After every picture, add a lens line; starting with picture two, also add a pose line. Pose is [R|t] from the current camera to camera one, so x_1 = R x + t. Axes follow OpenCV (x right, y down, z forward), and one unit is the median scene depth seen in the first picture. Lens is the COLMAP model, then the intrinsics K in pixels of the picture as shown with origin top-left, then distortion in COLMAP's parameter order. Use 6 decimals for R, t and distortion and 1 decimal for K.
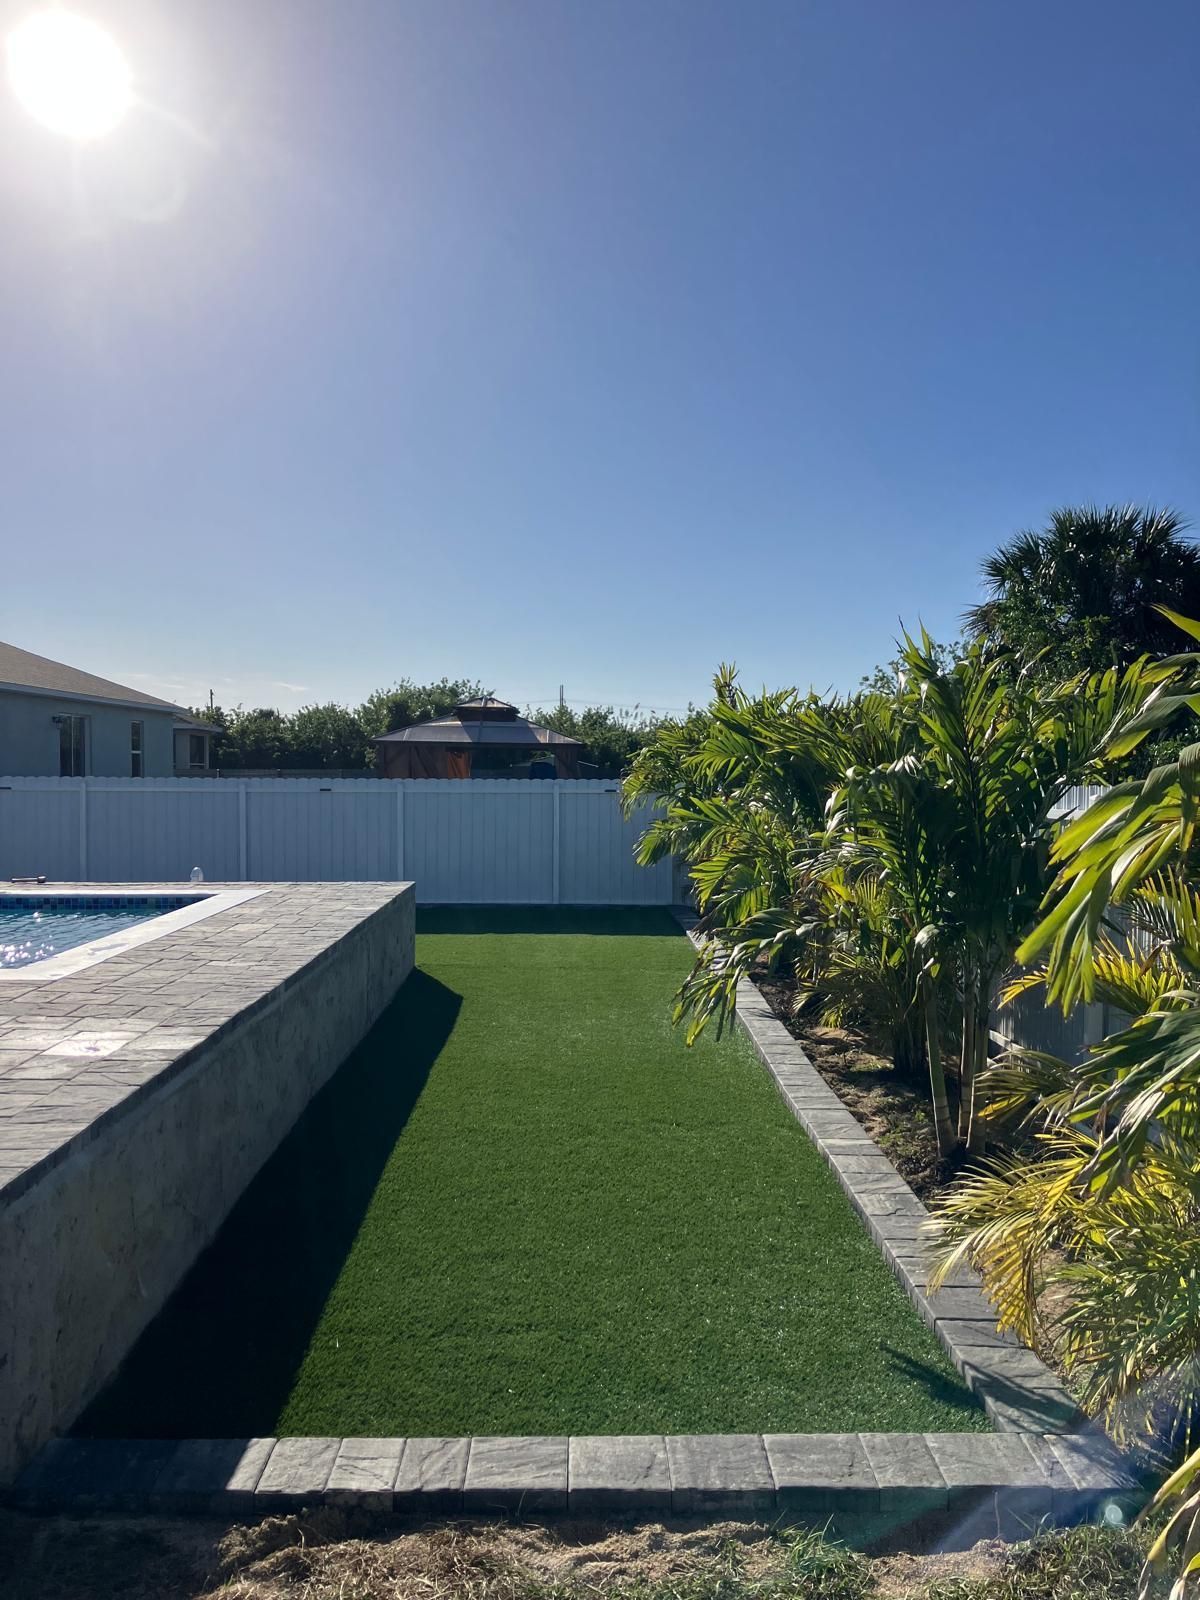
lens RADIAL K [[1272.8, 0, 600.0], [0, 1272.8, 800.0], [0, 0, 1]] dist [-0.004560, 0.012591]
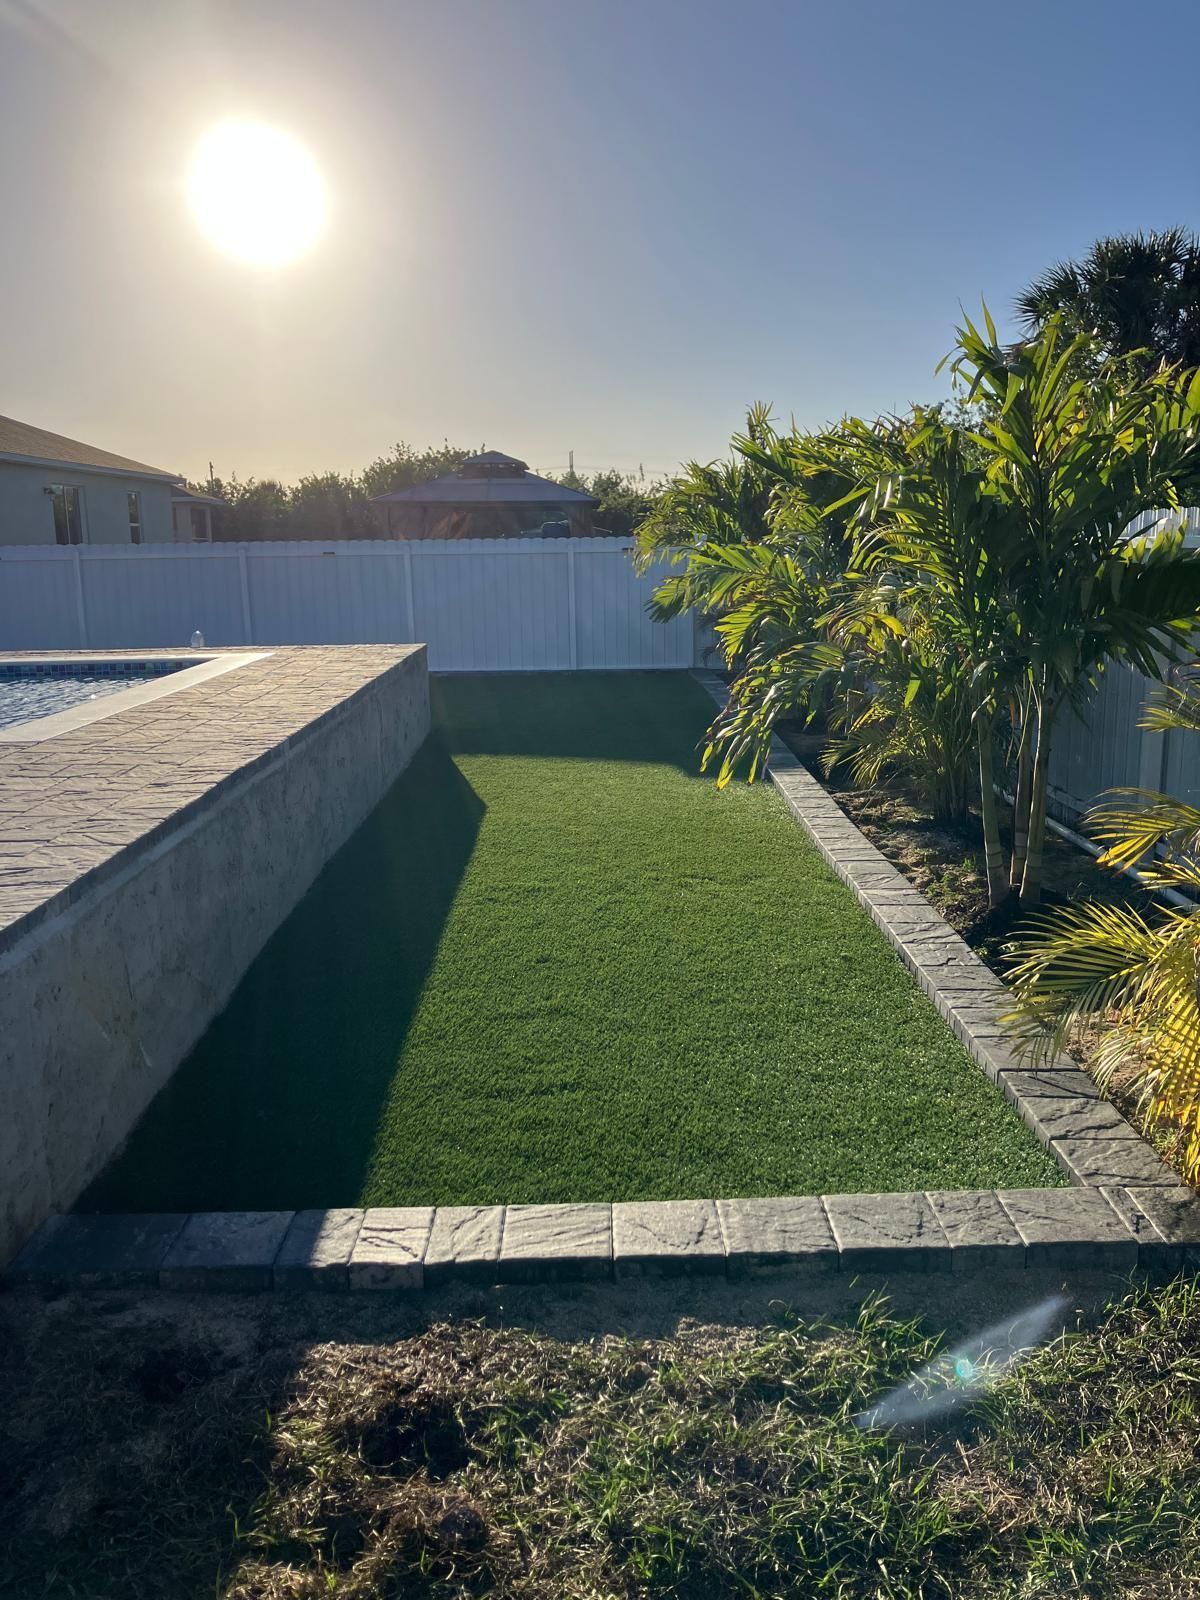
lens RADIAL K [[1178.5, 0, 600.0], [0, 1178.5, 800.0], [0, 0, 1]] dist [-0.001317, -0.008076]
pose [[0.999686, -0.023394, -0.008968, -0.015413], [0.024558, 0.985843, 0.165866, 0.059289], [0.004961, -0.166034, 0.986108, 0.171402]]
